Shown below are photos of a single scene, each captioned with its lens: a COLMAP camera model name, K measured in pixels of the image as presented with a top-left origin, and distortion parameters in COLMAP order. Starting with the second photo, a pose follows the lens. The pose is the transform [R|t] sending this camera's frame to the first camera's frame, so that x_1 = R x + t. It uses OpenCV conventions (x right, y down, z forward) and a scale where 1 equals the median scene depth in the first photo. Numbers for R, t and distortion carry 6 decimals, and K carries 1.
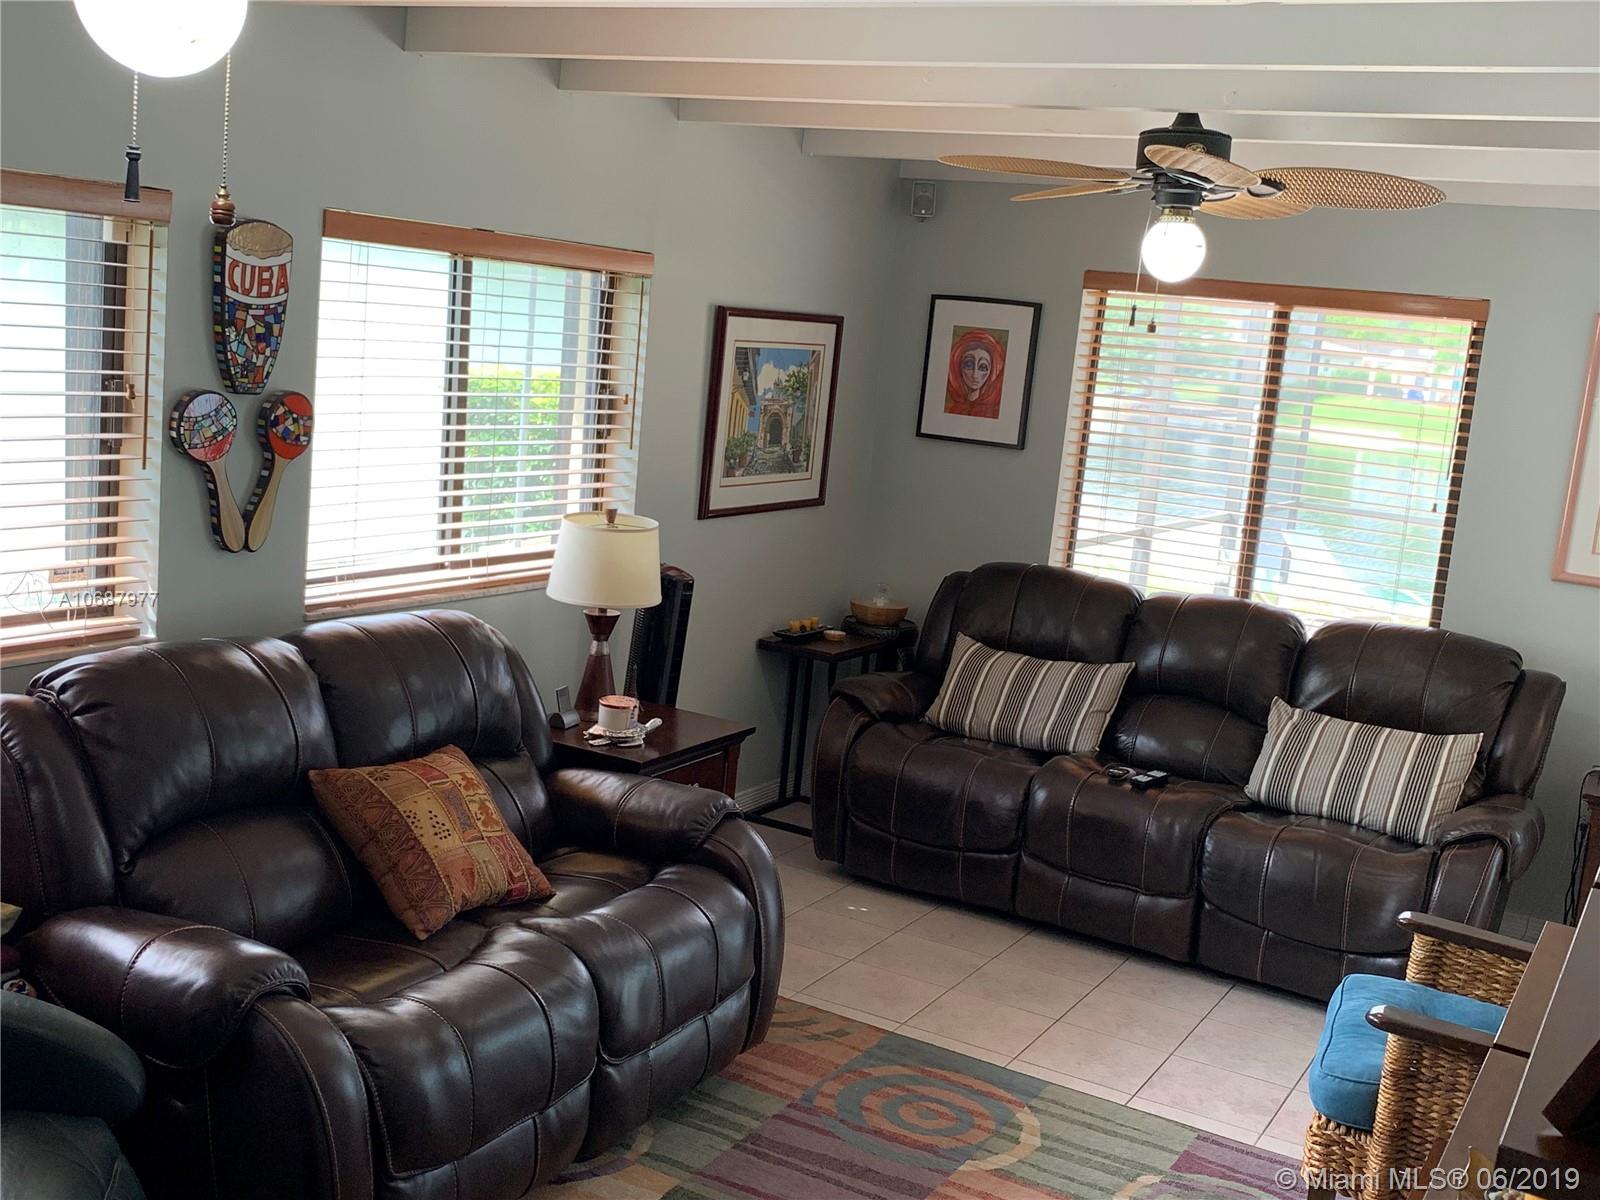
lens RADIAL K [[1711.6, 0, 800.0], [0, 1711.6, 600.0], [0, 0, 1]] dist [0.009165, -0.000711]
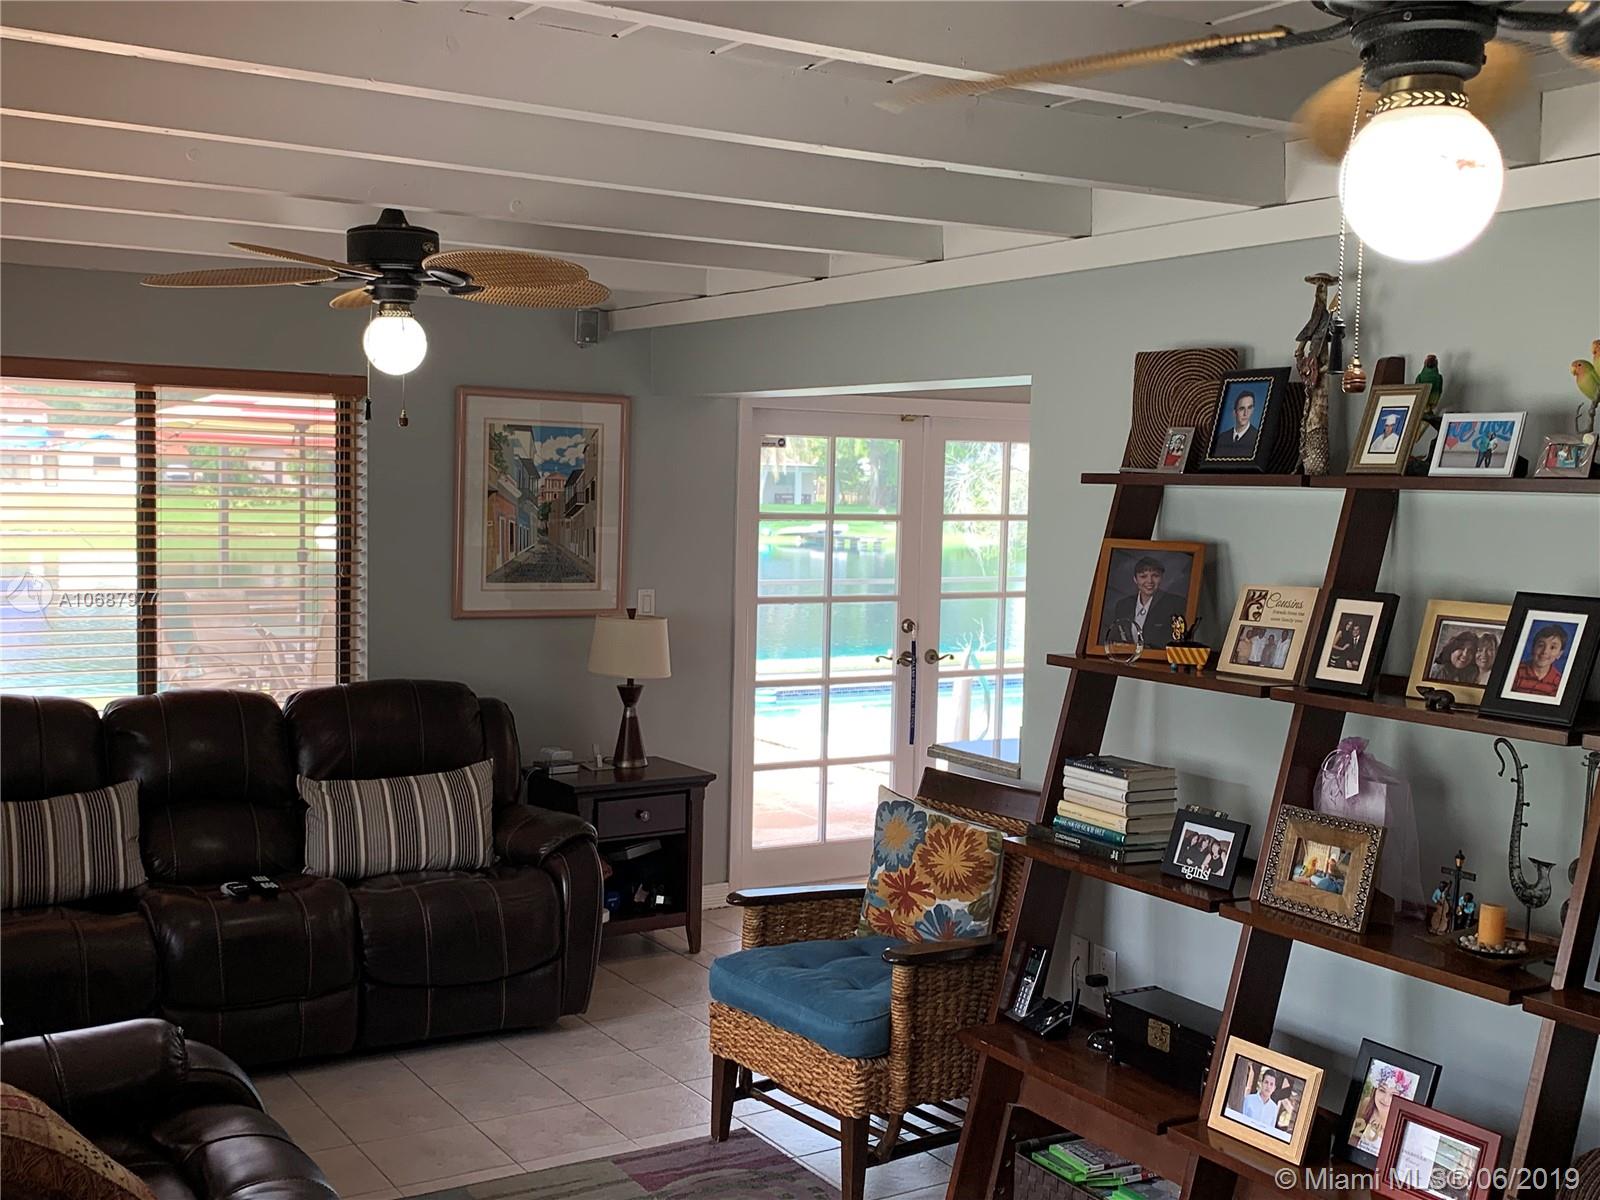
lens RADIAL K [[1711.6, 0, 800.0], [0, 1711.6, 600.0], [0, 0, 1]] dist [0.009165, -0.000711]
pose [[0.492060, -0.141727, 0.858947, -0.409855], [0.162790, 0.984235, 0.069143, -0.063371], [-0.855206, 0.105806, 0.507374, 0.220011]]
